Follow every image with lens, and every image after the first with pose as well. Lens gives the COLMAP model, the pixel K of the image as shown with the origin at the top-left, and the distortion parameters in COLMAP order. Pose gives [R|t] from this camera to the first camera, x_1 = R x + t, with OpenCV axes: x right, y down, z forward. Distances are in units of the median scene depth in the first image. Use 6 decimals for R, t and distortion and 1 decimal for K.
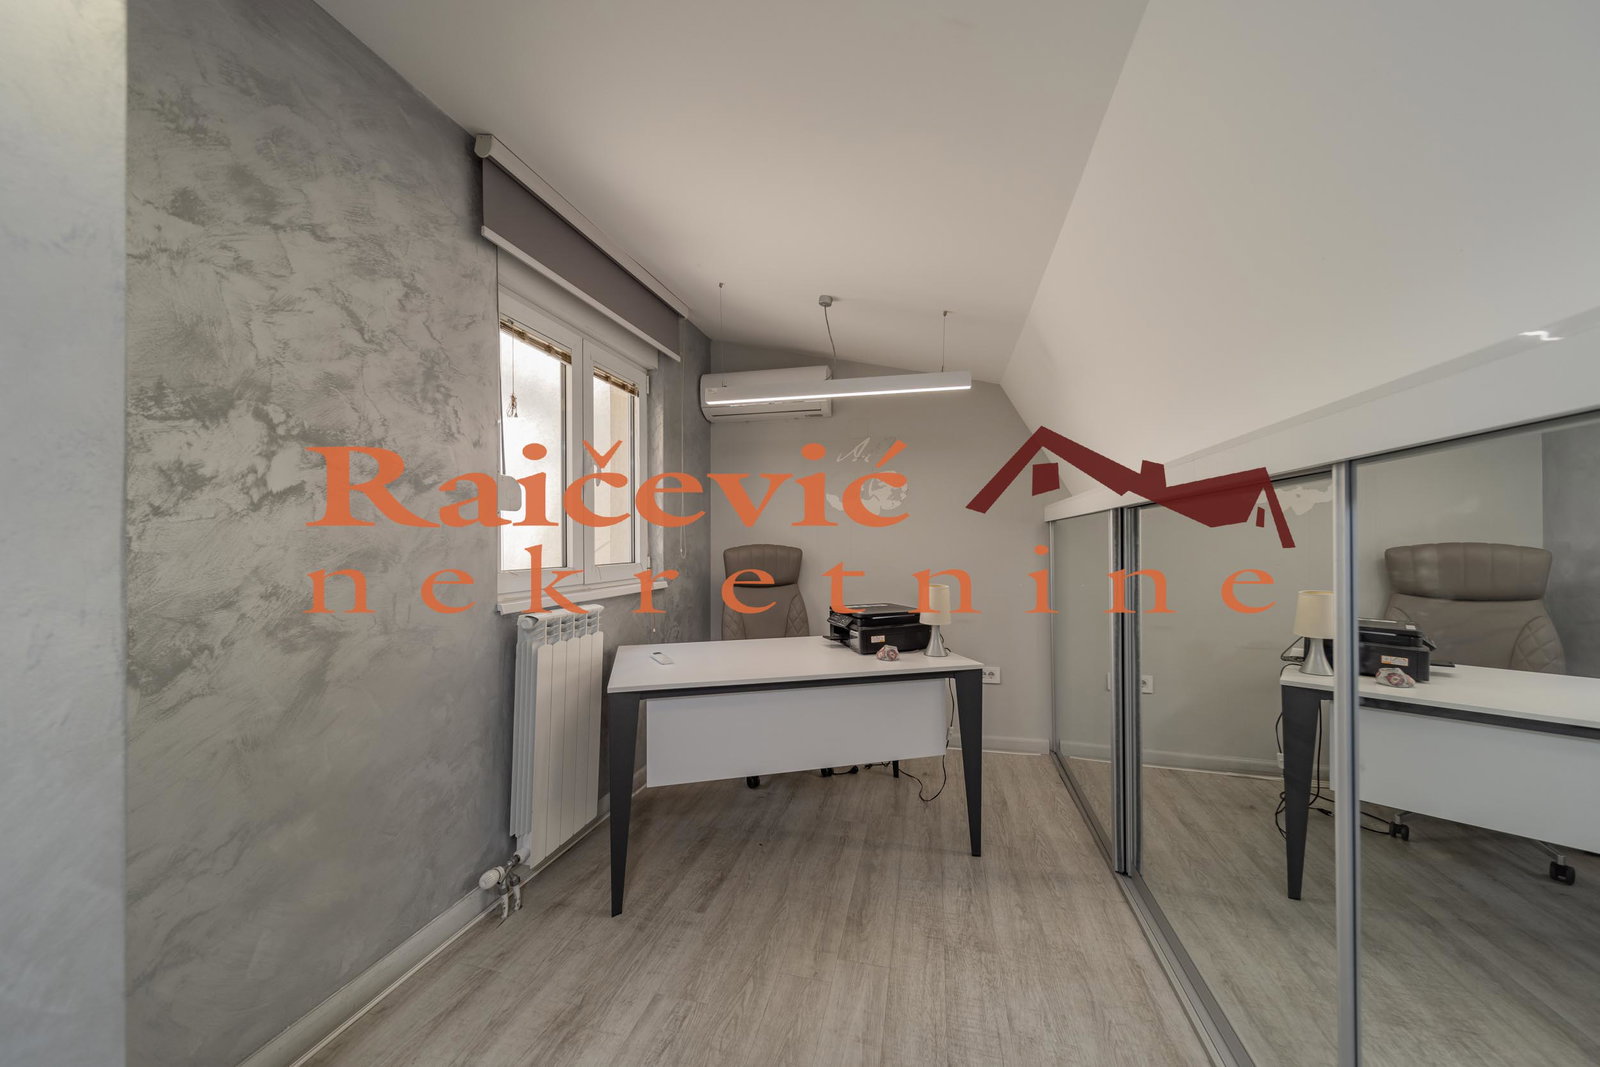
lens RADIAL K [[558.3, 0, 796.3], [0, 558.3, 534.4], [0, 0, 1]] dist [0.009220, -0.000302]
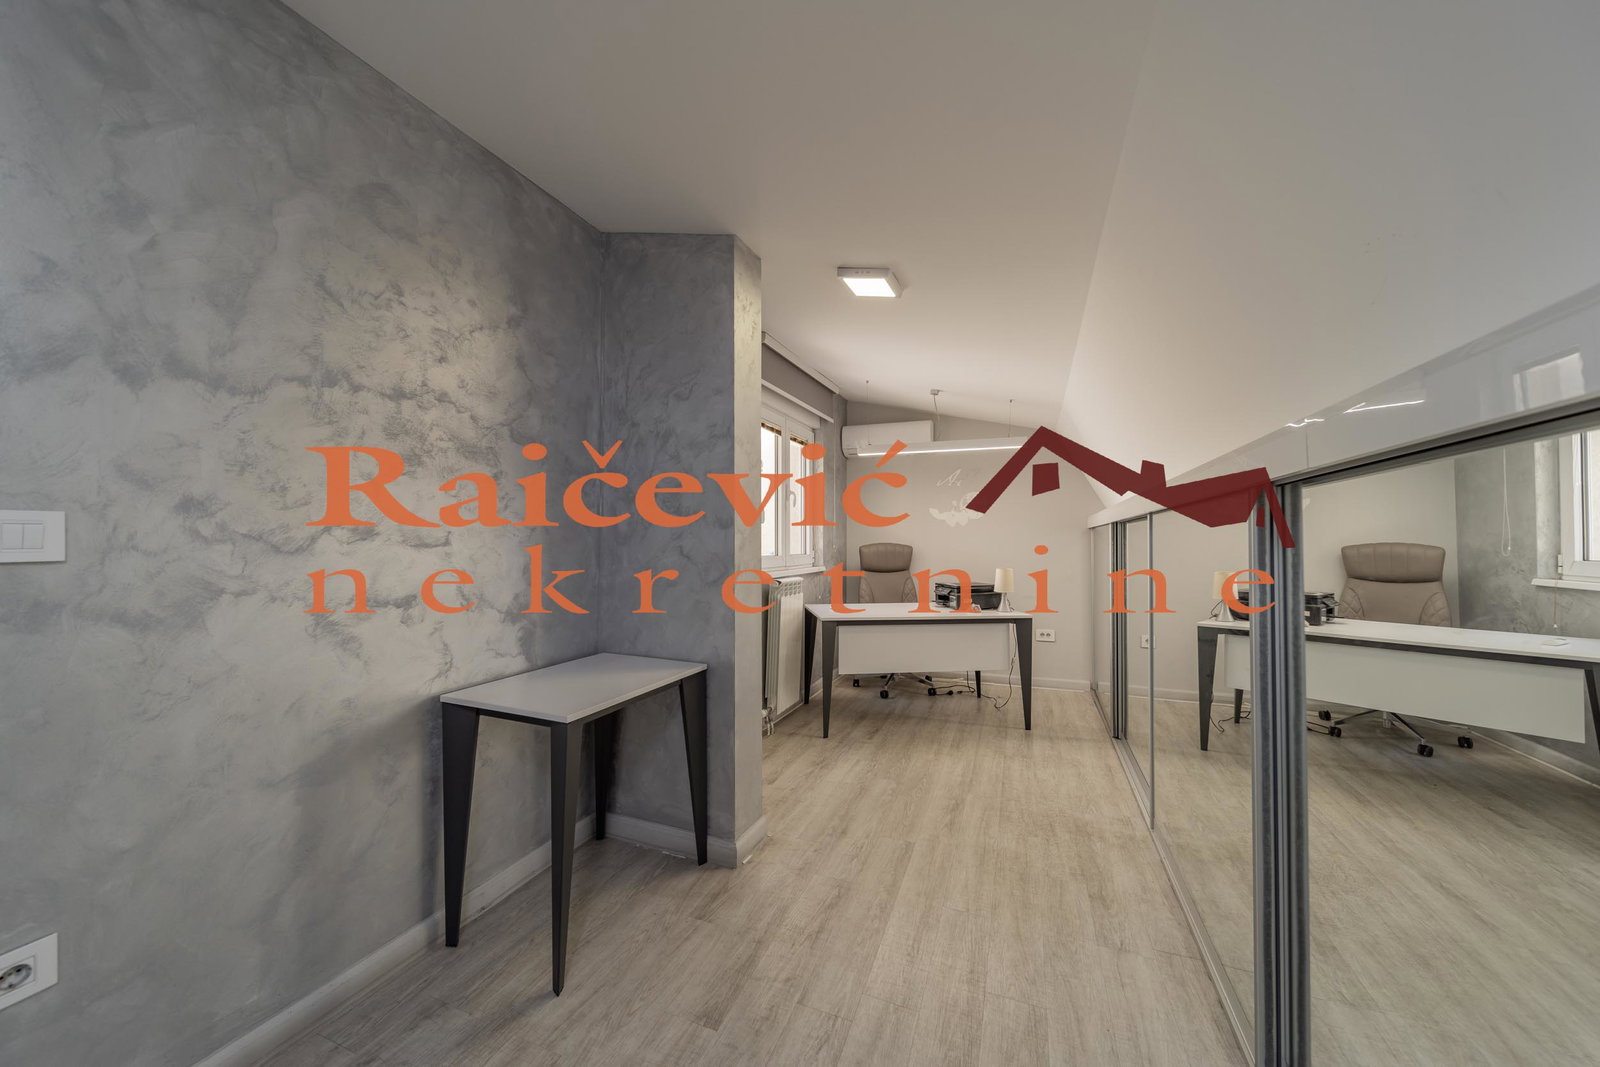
lens RADIAL K [[558.3, 0, 803.0], [0, 558.3, 535.1], [0, 0, 1]] dist [0.009220, -0.000302]
pose [[0.991359, 0.002641, -0.131154, -0.127867], [-0.002170, 0.999991, 0.003733, -0.011715], [0.131162, -0.003416, 0.991355, -0.745943]]
